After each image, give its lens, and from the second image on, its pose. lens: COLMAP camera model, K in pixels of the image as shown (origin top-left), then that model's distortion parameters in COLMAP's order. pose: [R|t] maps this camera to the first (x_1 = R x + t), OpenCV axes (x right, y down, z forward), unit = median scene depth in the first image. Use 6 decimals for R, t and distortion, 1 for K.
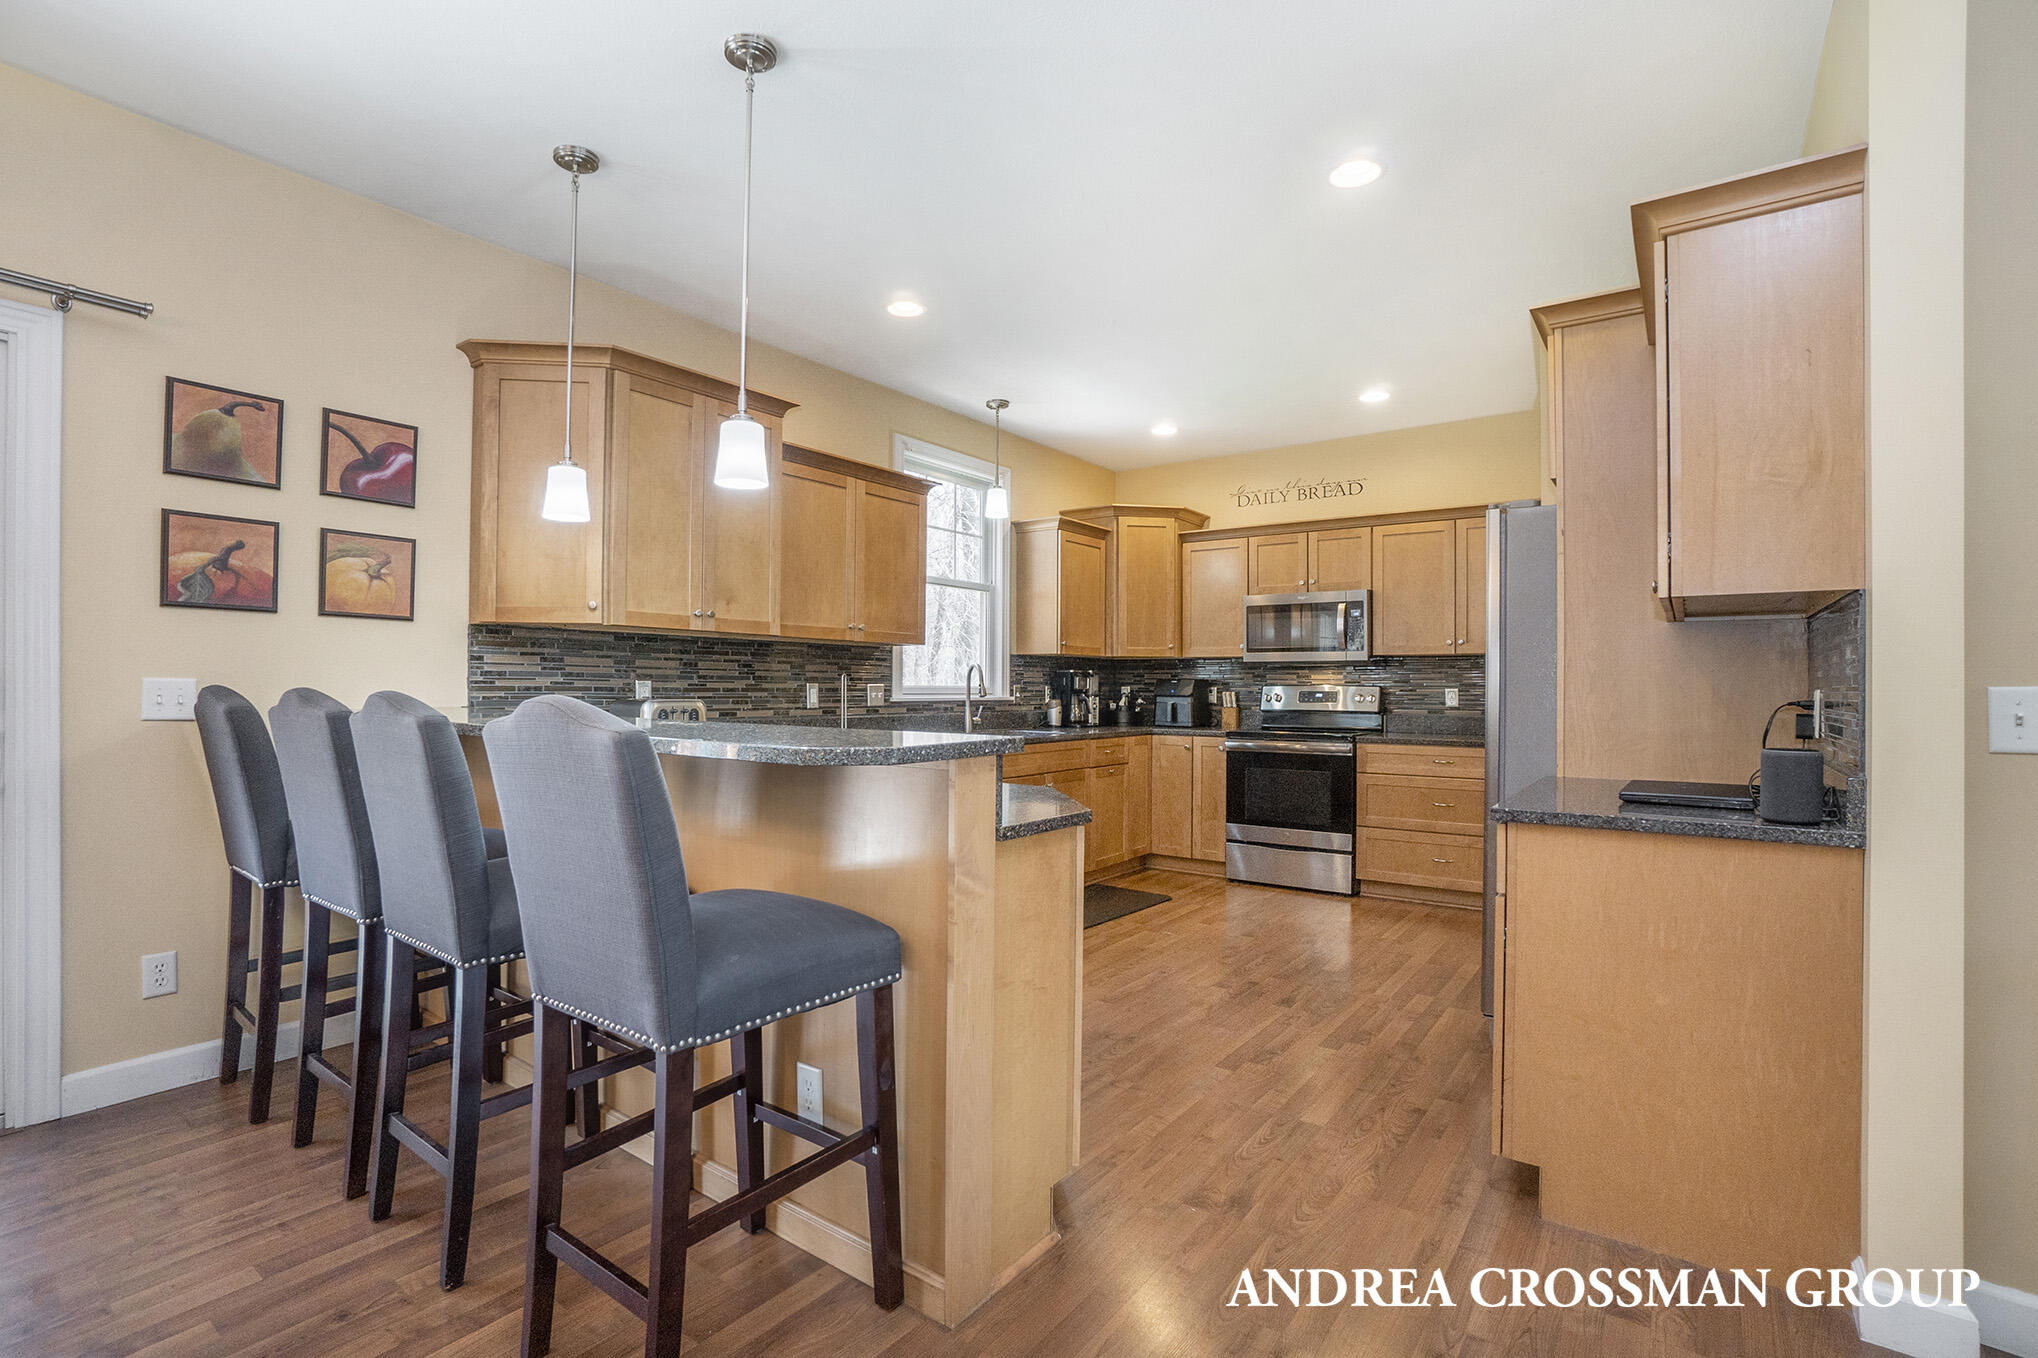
lens RADIAL K [[949.7, 0, 967.4], [0, 949.7, 666.4], [0, 0, 1]] dist [-0.056428, 0.032085]
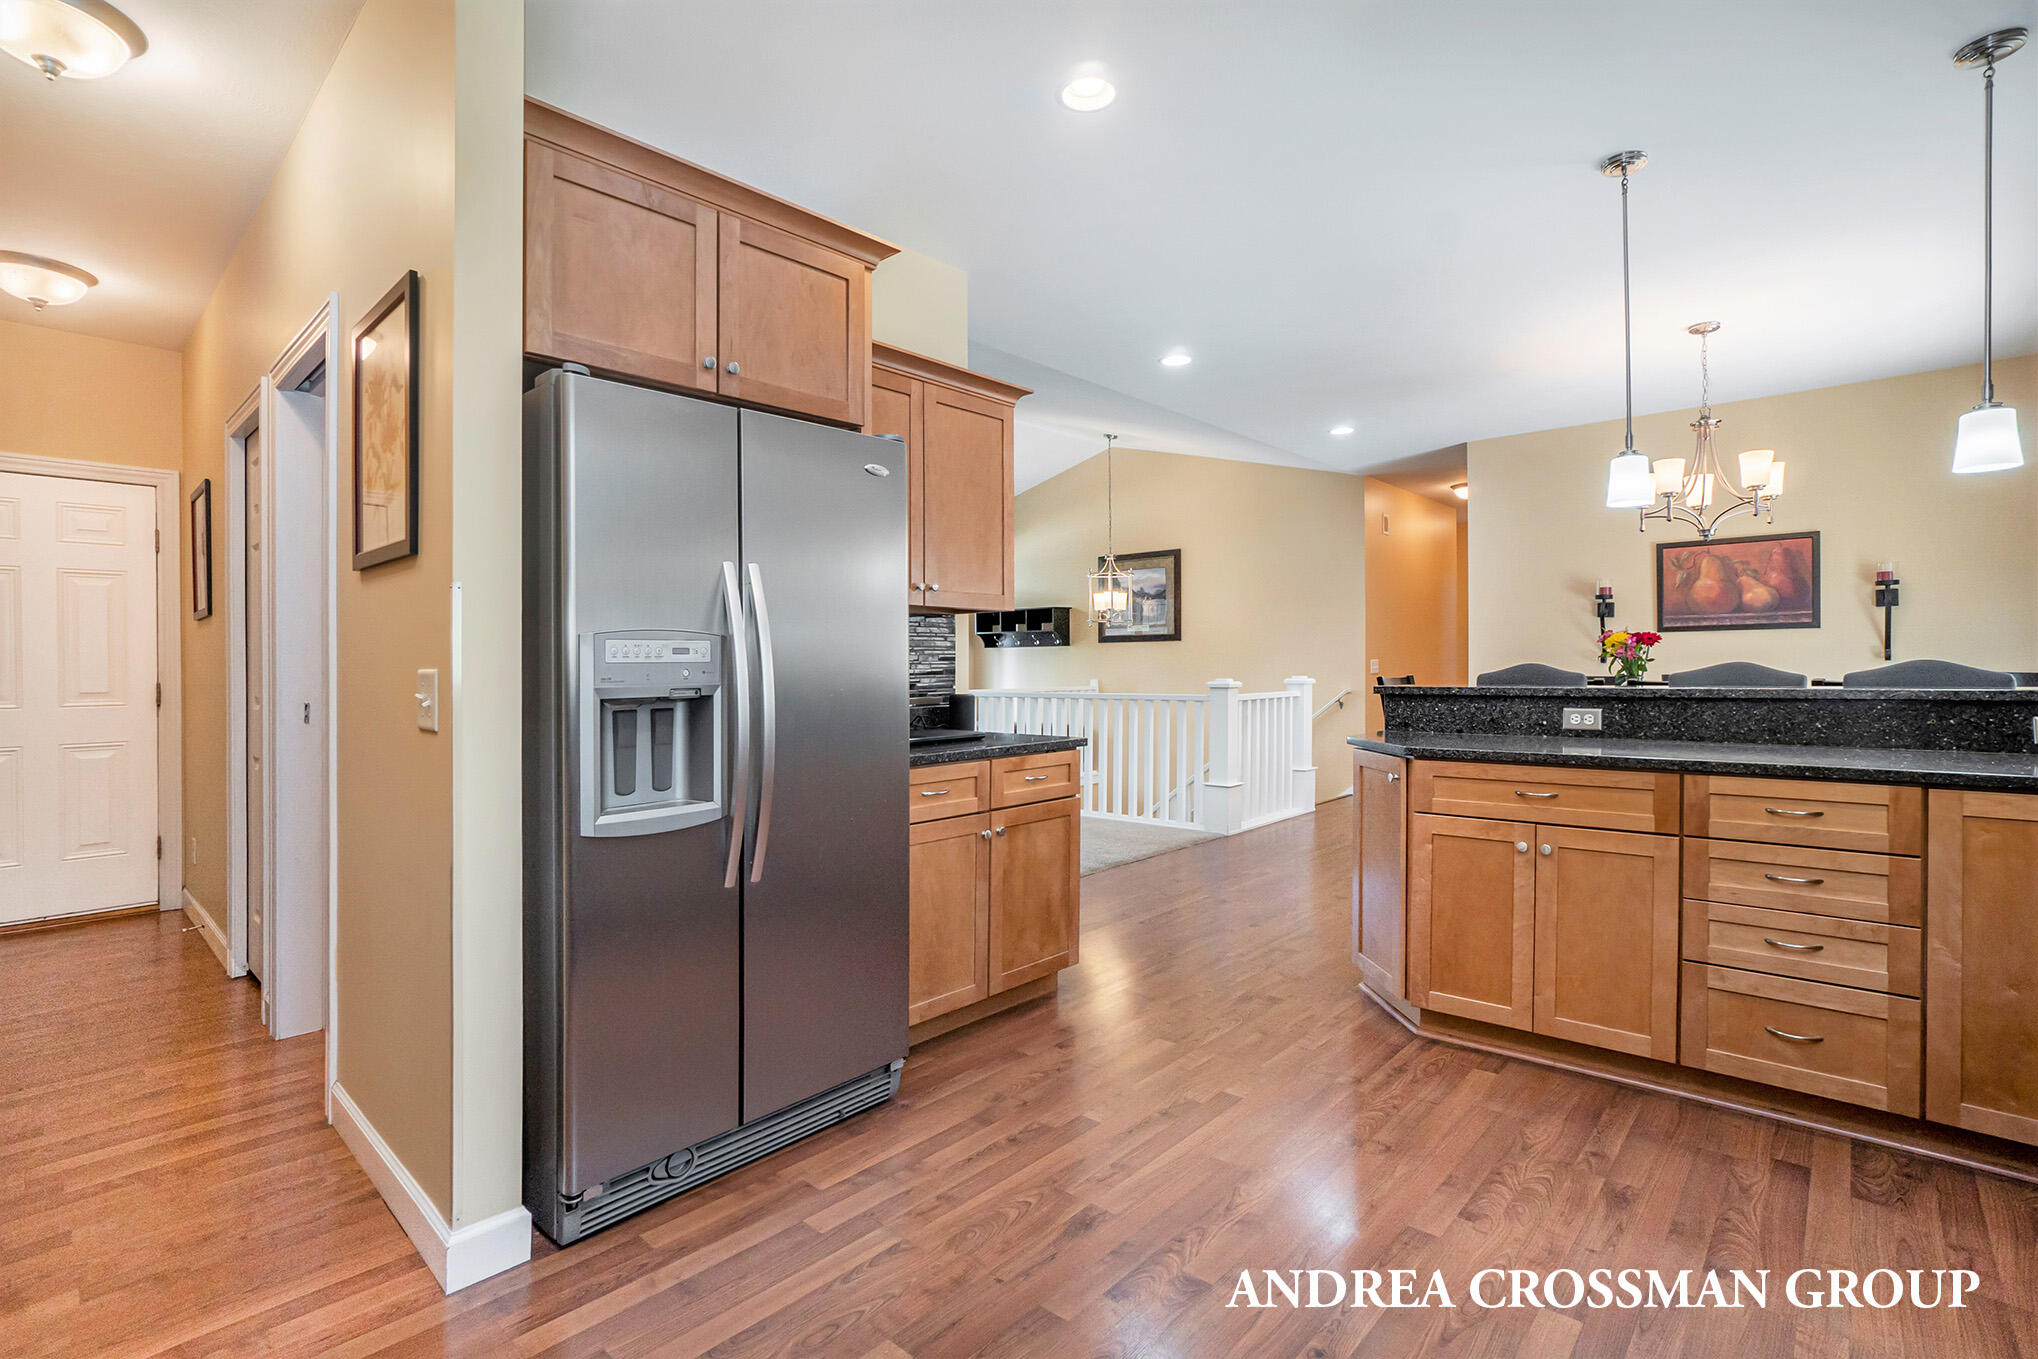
lens RADIAL K [[944.6, 0, 1019.0], [0, 944.6, 679.5], [0, 0, 1]] dist [0.000574, 0.000157]
pose [[-0.998161, -0.004982, 0.060413, 0.202915], [-0.005319, 0.999971, -0.005416, 0.024245], [-0.060384, -0.005728, -0.998159, 0.911538]]
